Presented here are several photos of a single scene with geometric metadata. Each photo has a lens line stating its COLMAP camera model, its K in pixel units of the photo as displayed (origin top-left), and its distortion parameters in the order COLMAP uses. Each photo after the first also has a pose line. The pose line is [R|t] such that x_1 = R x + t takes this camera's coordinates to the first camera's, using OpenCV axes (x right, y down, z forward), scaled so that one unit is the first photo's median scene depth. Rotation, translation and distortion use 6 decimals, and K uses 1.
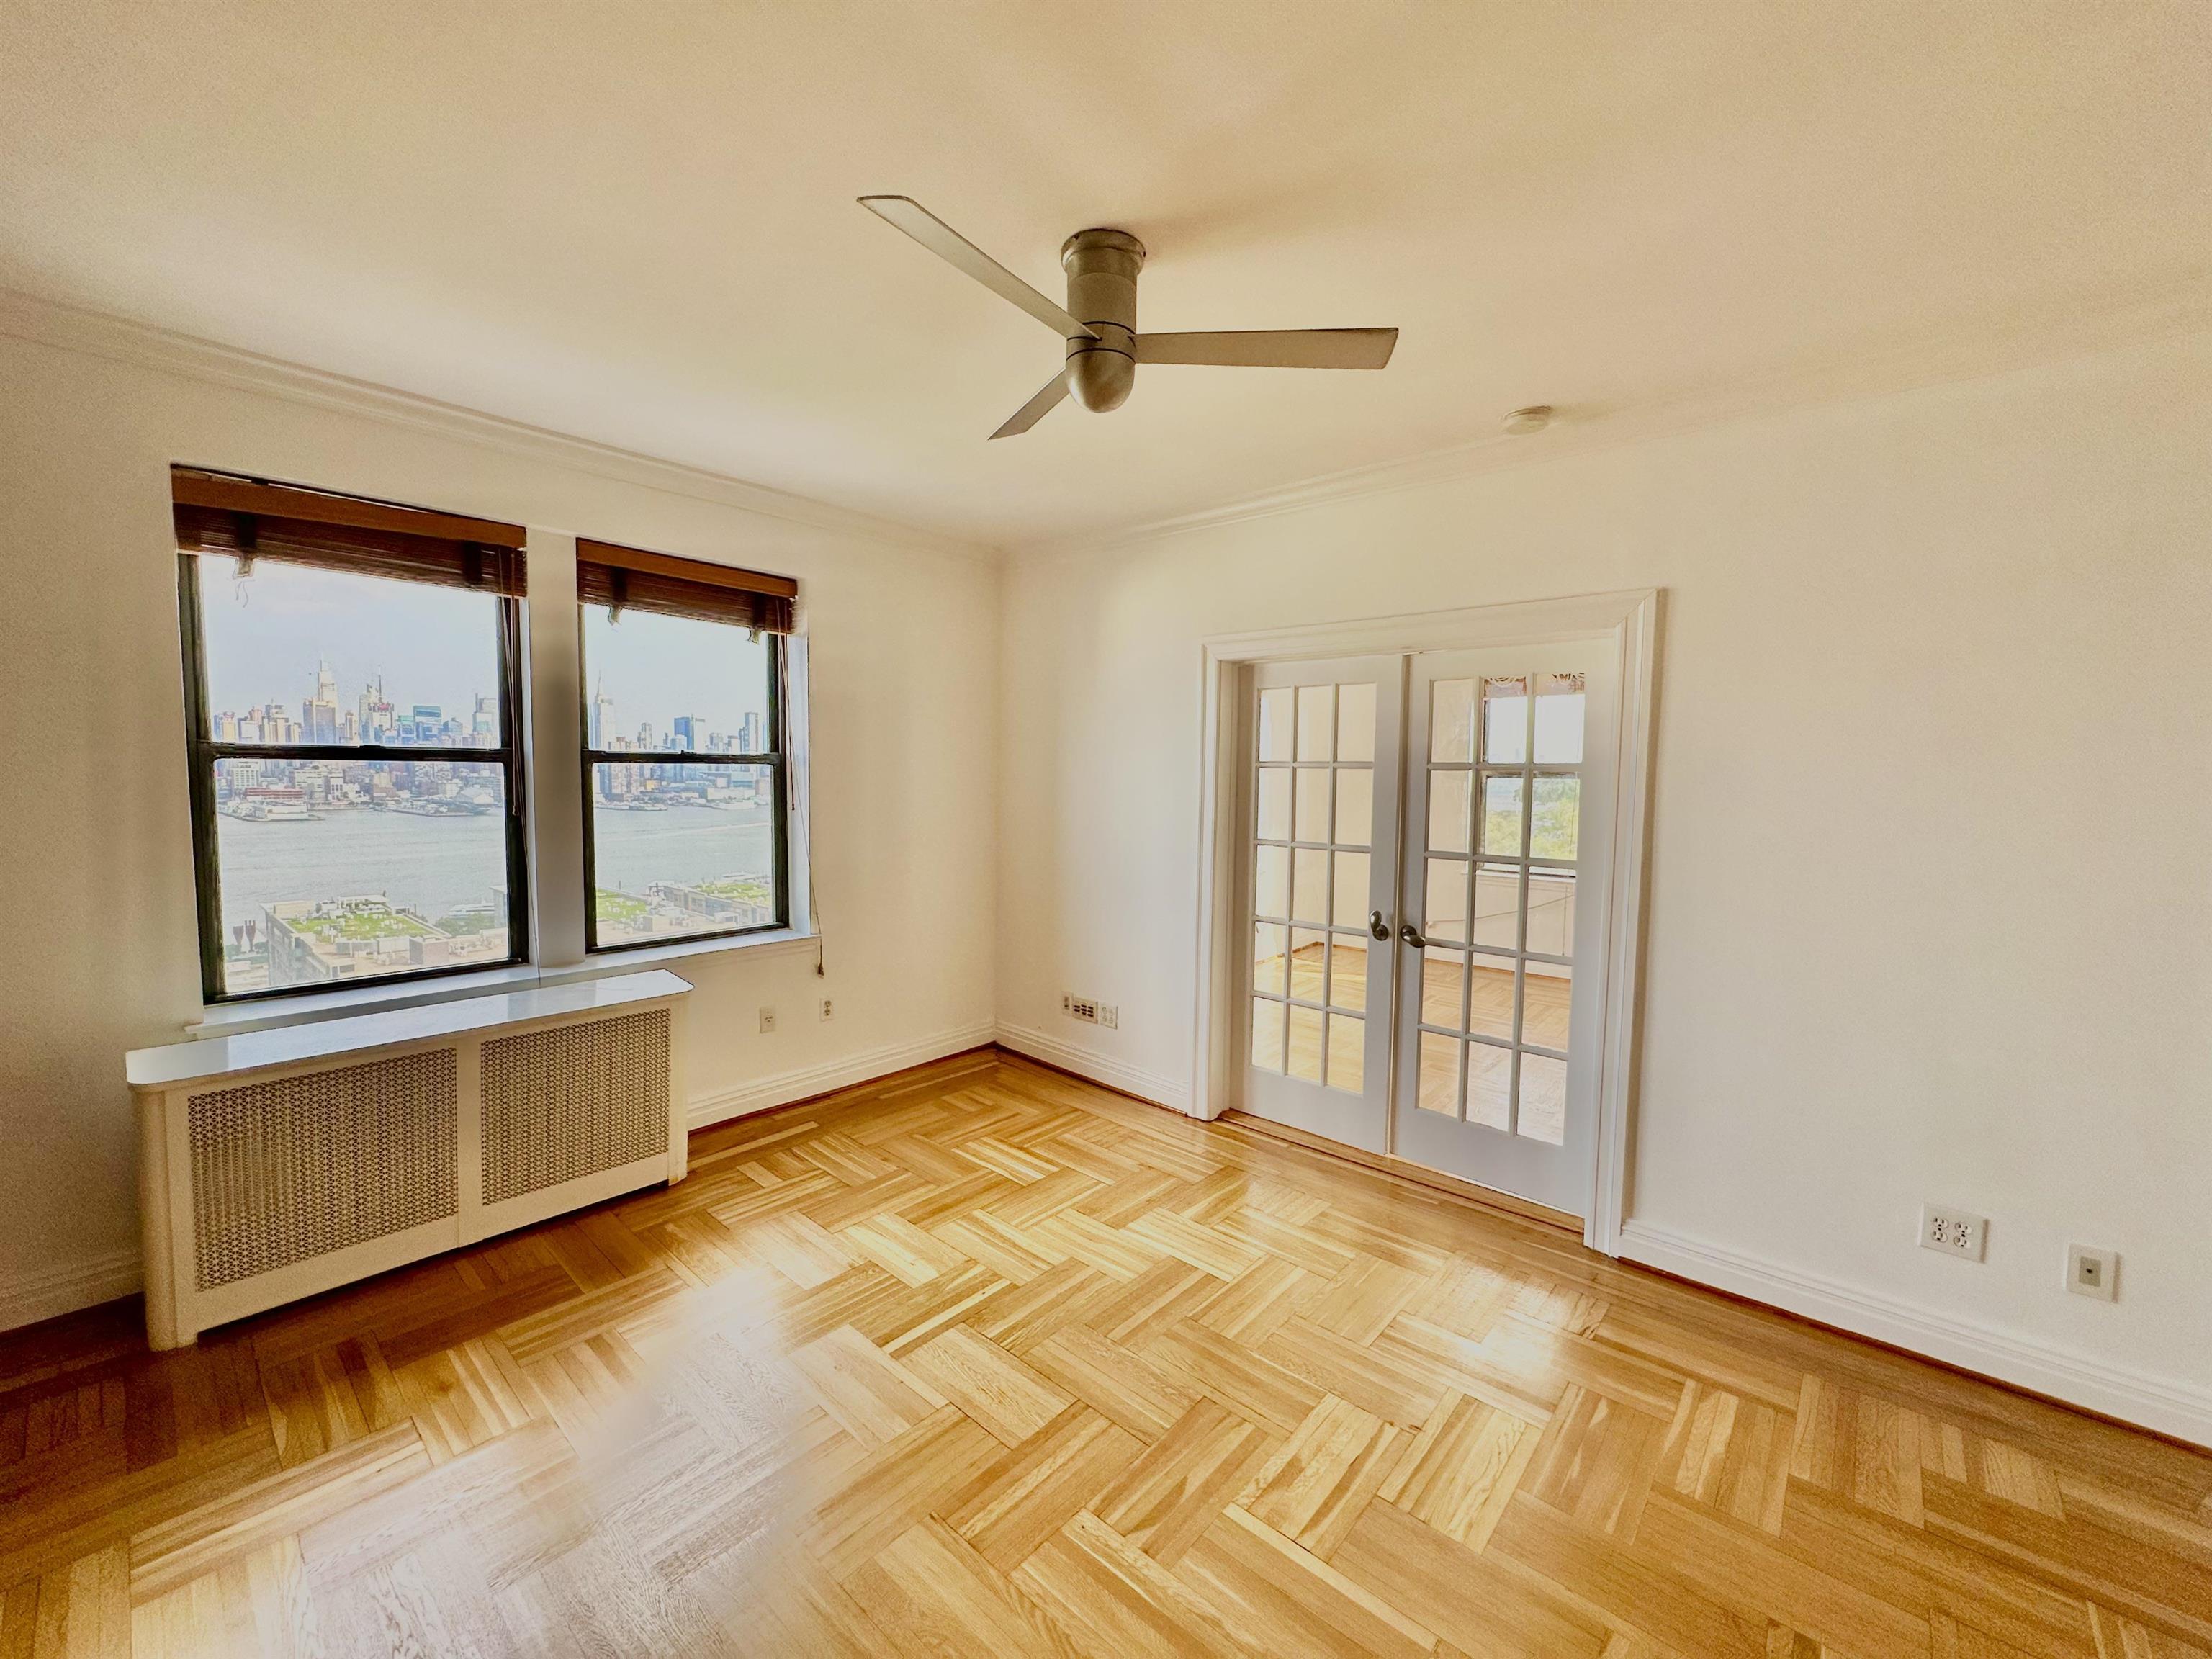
lens RADIAL K [[885.9, 0, 1101.3], [0, 885.9, 826.9], [0, 0, 1]] dist [-0.001126, 0.000066]
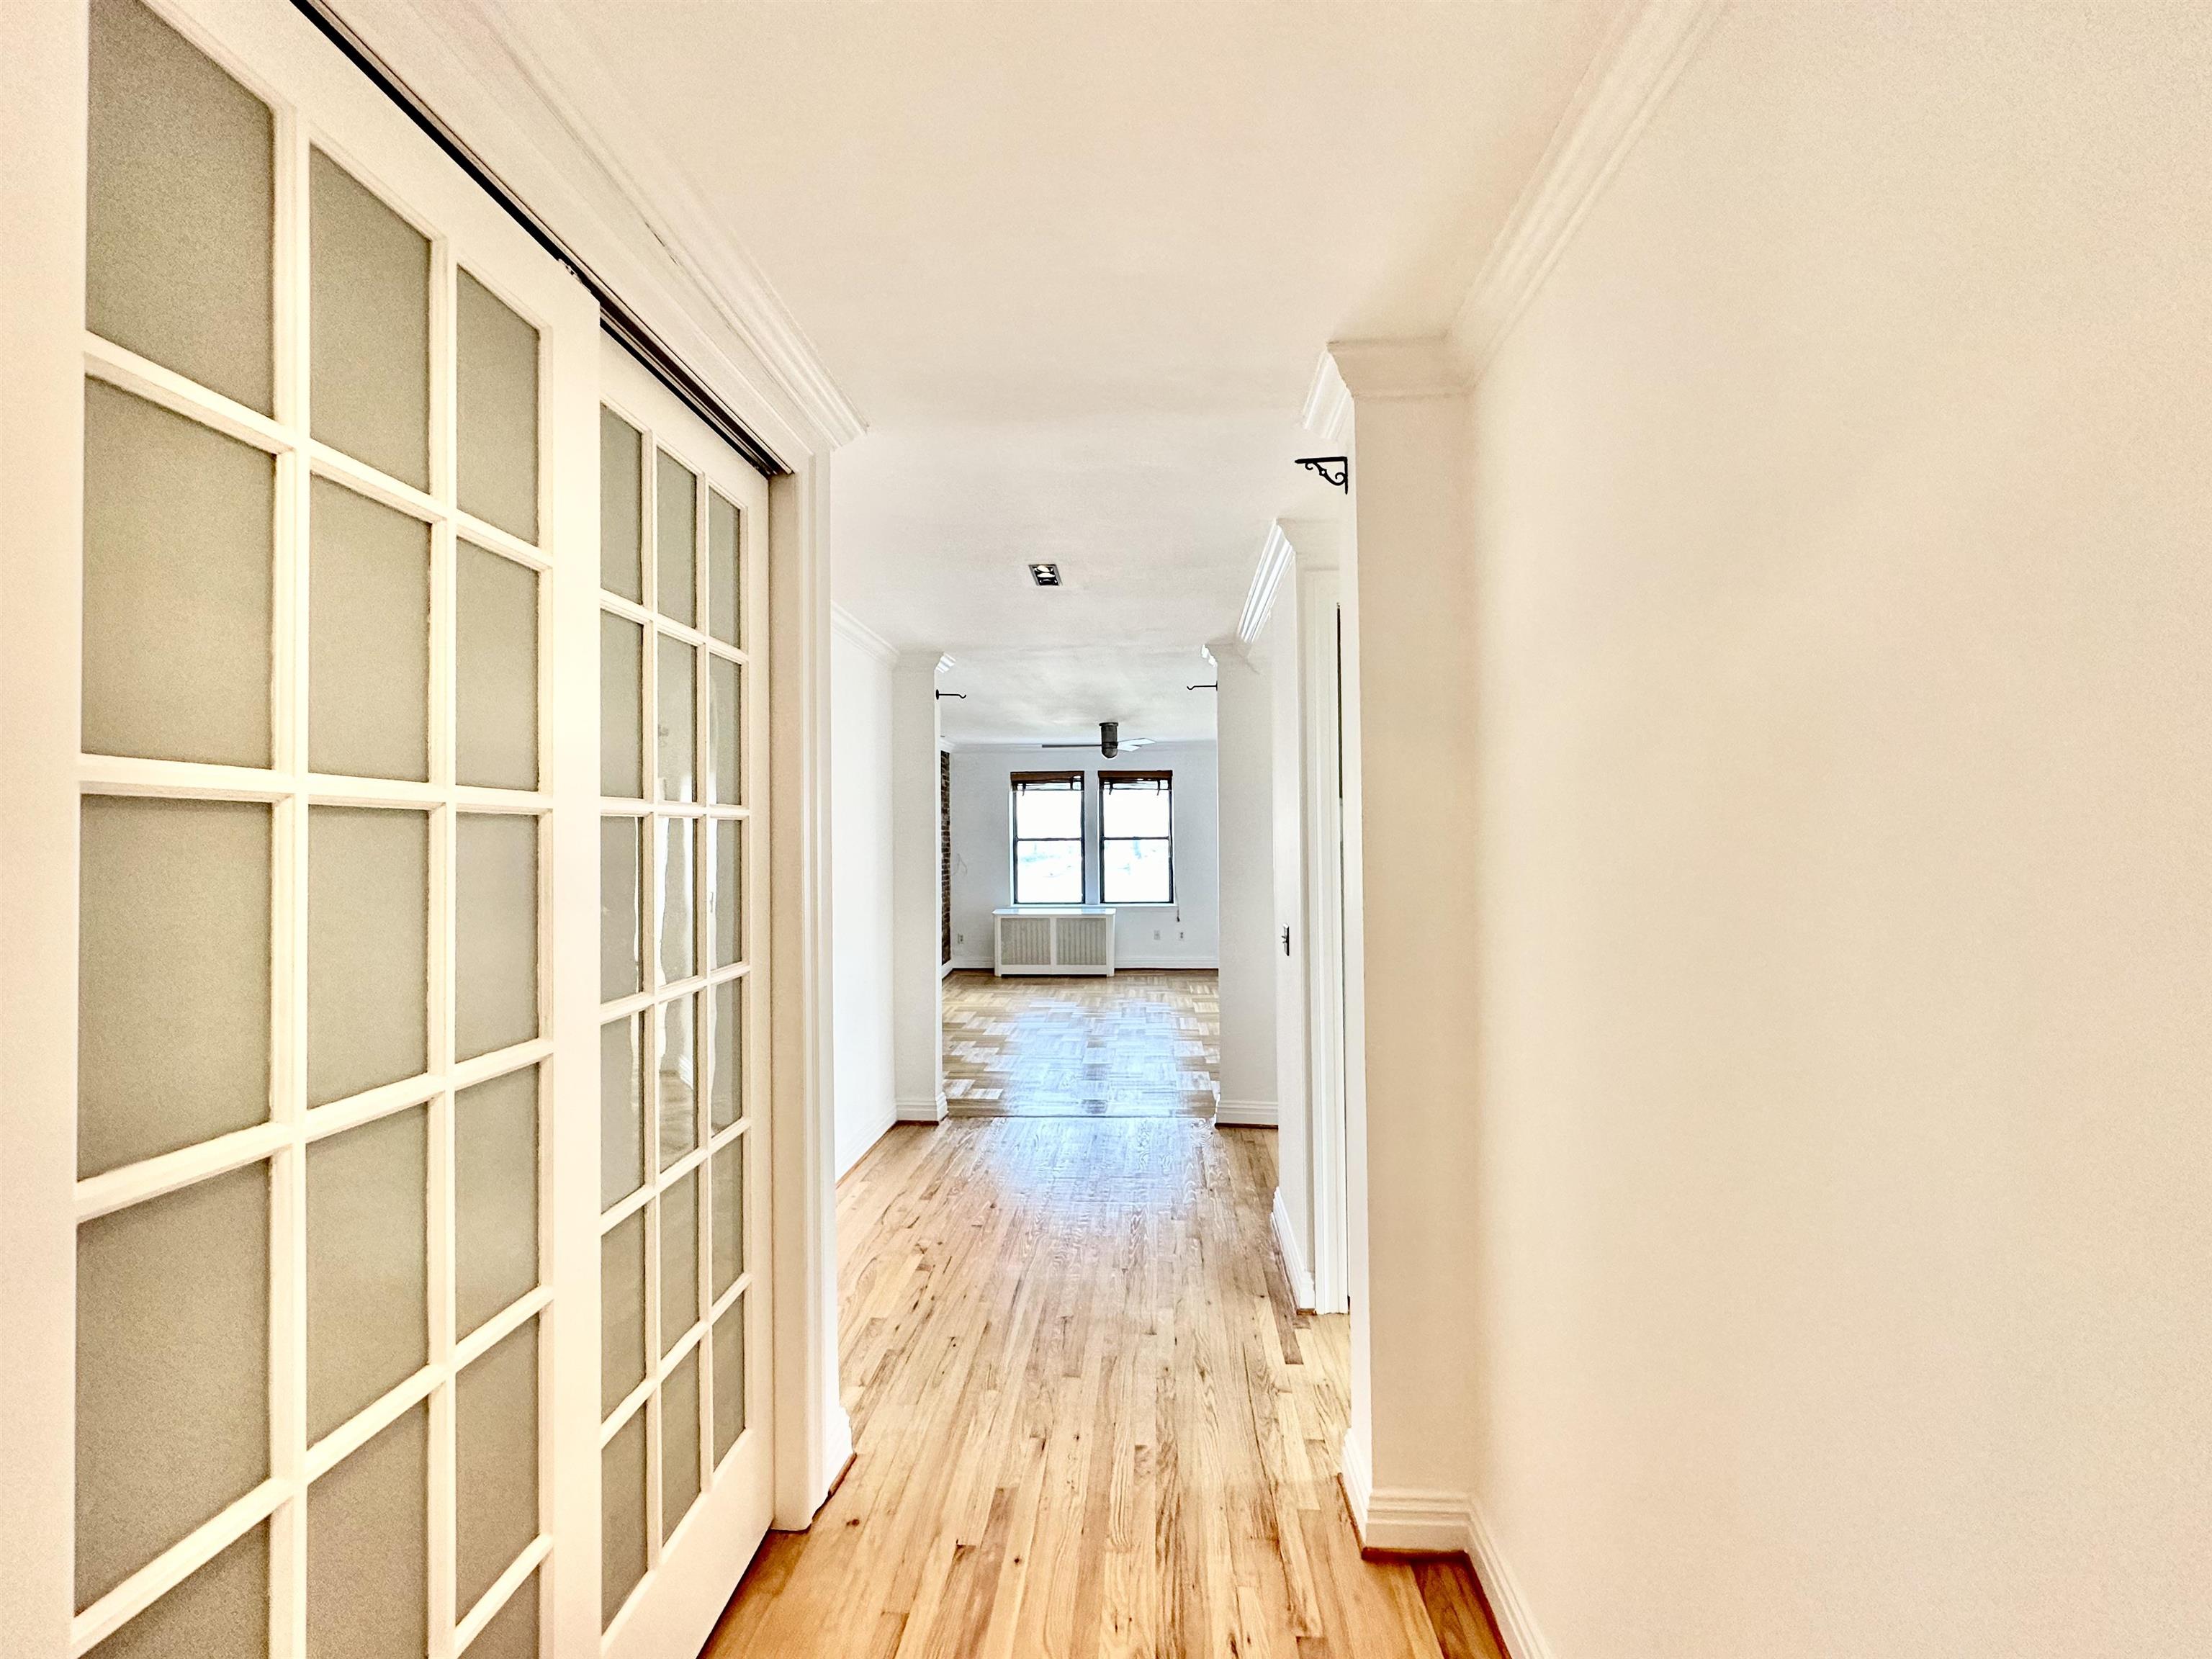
lens RADIAL K [[885.9, 0, 1101.3], [0, 885.9, 826.9], [0, 0, 1]] dist [-0.001126, 0.000066]
pose [[0.614908, -0.022278, -0.788284, 1.925966], [-0.034459, 0.997887, -0.055081, 0.051435], [0.787846, 0.061033, 0.612841, -0.933362]]
